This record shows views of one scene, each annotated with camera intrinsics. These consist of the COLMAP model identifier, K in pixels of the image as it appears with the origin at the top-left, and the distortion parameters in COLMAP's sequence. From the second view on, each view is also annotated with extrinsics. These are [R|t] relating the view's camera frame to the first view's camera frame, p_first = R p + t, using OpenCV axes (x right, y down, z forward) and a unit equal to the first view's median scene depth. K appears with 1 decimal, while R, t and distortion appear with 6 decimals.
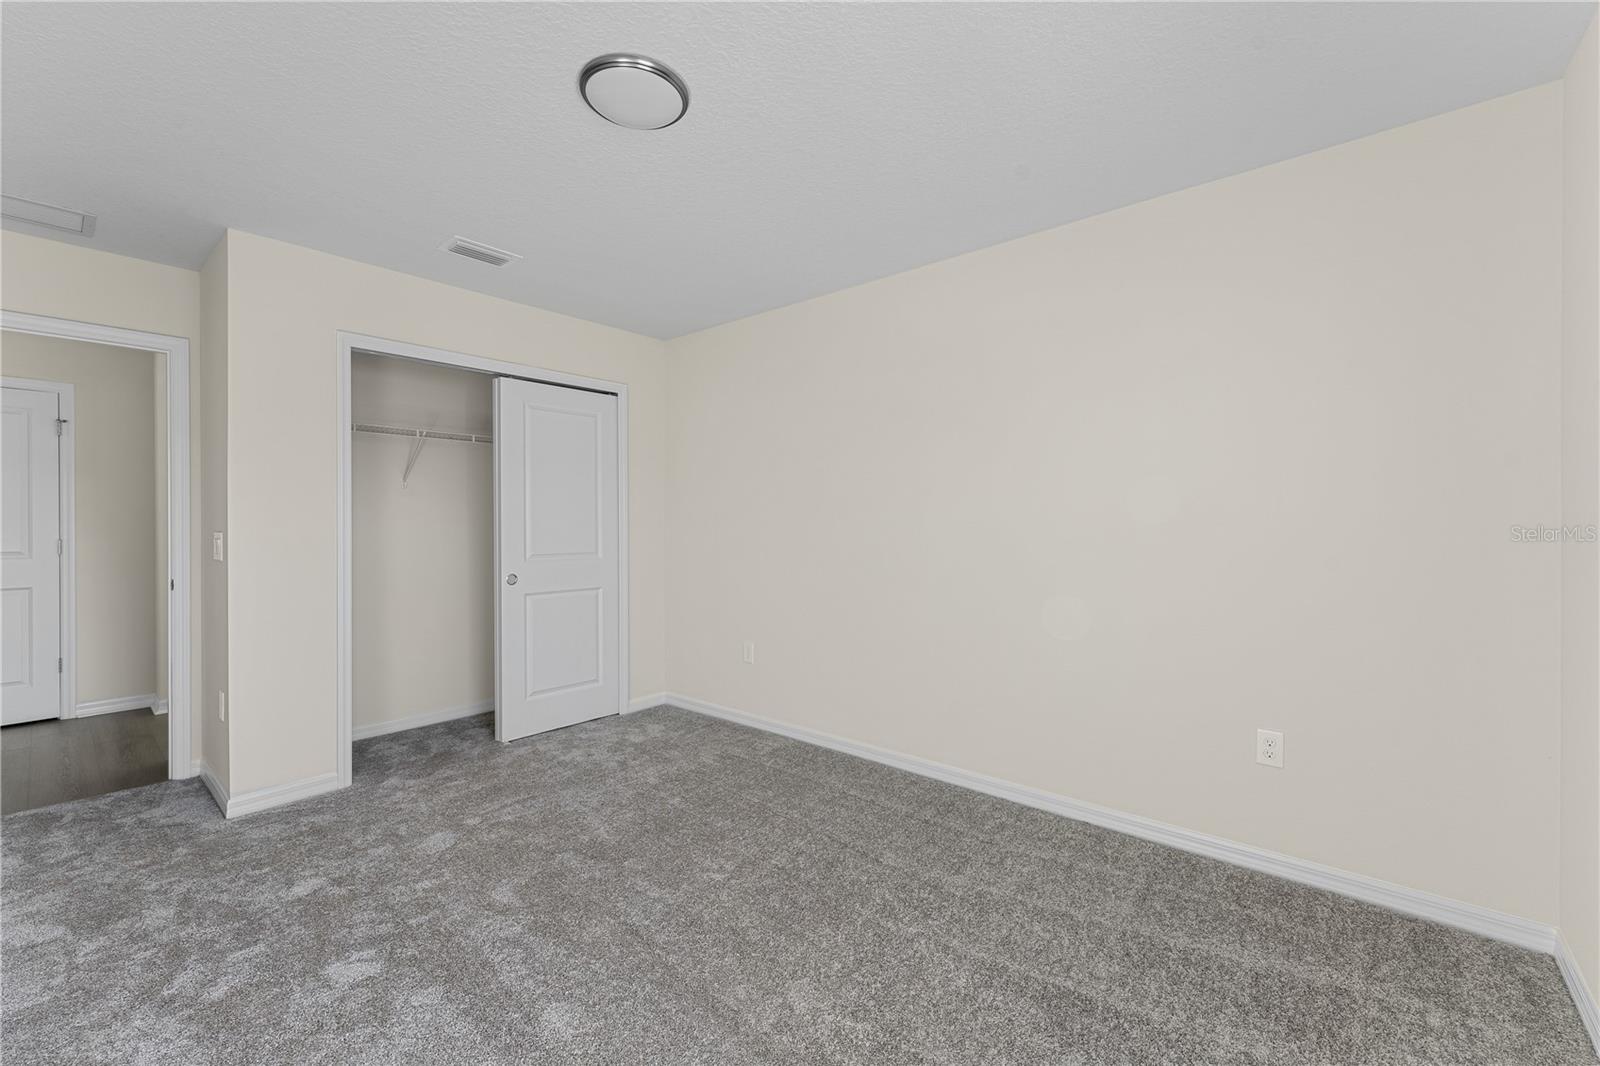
lens RADIAL K [[657.1, 0, 809.1], [0, 657.1, 528.1], [0, 0, 1]] dist [-0.008141, 0.003226]
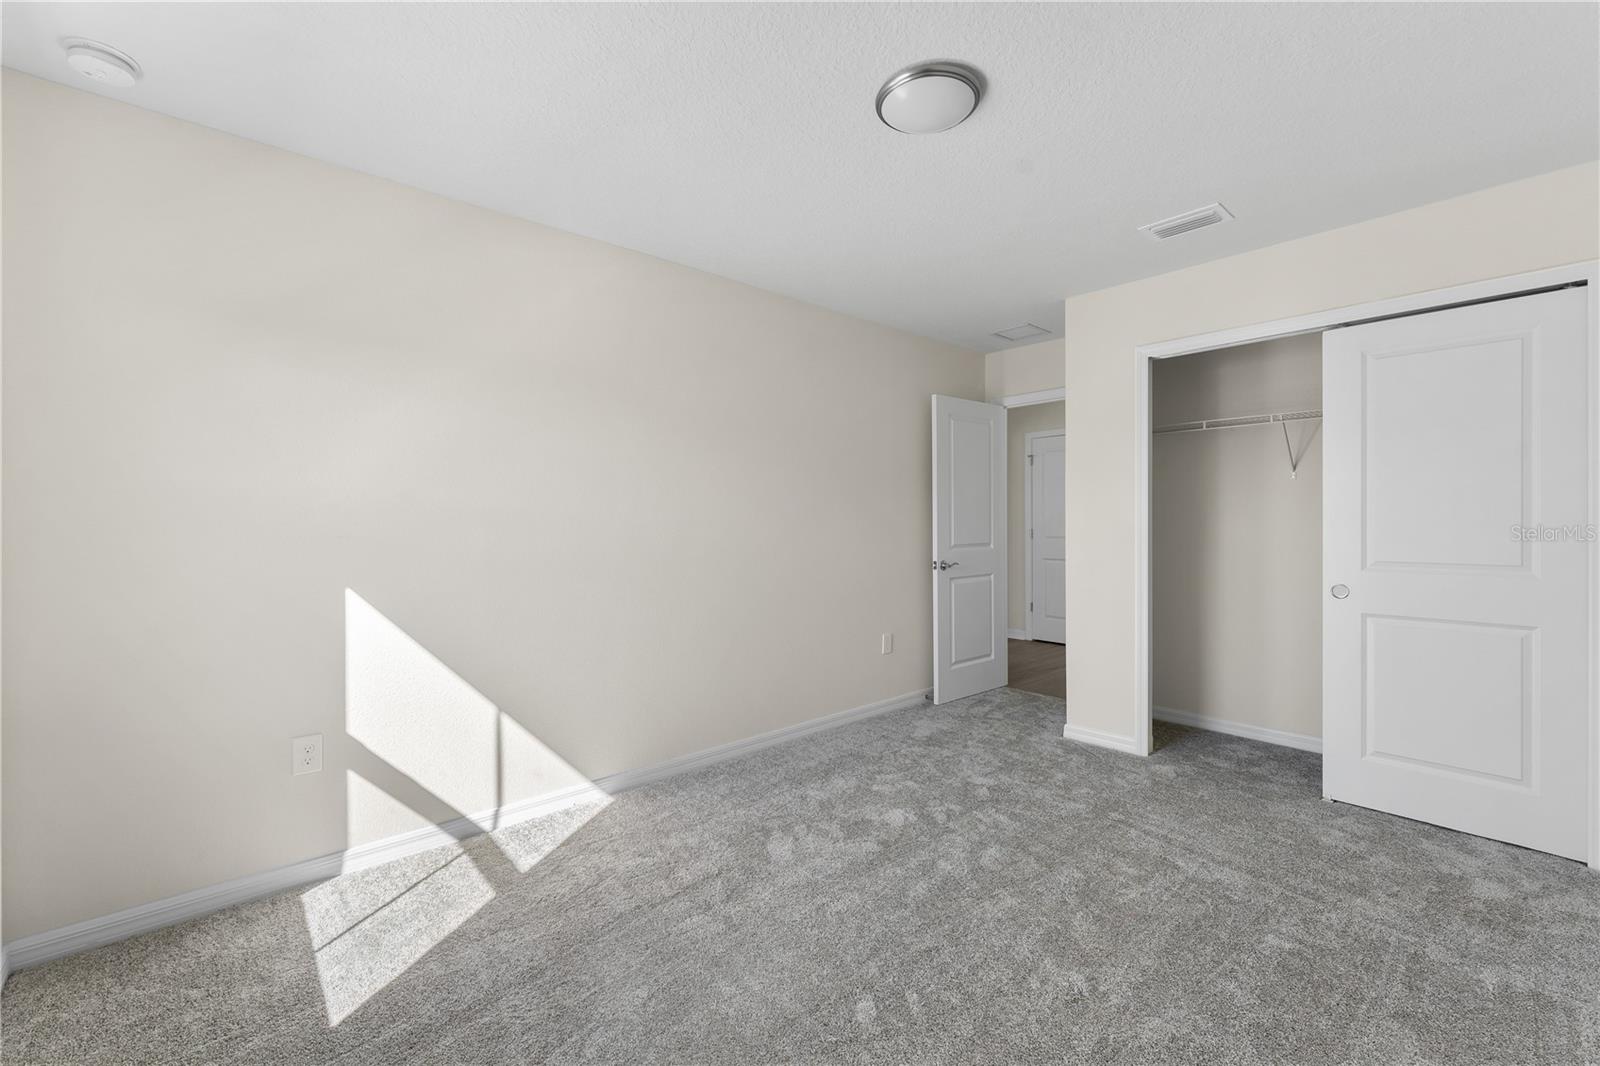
lens RADIAL K [[657.1, 0, 796.1], [0, 657.1, 532.3], [0, 0, 1]] dist [-0.008141, 0.003226]
pose [[-0.147431, 0.019145, -0.988887, 0.531182], [-0.008194, 0.999755, 0.020578, -0.001971], [0.989038, 0.011137, -0.147238, 0.654419]]
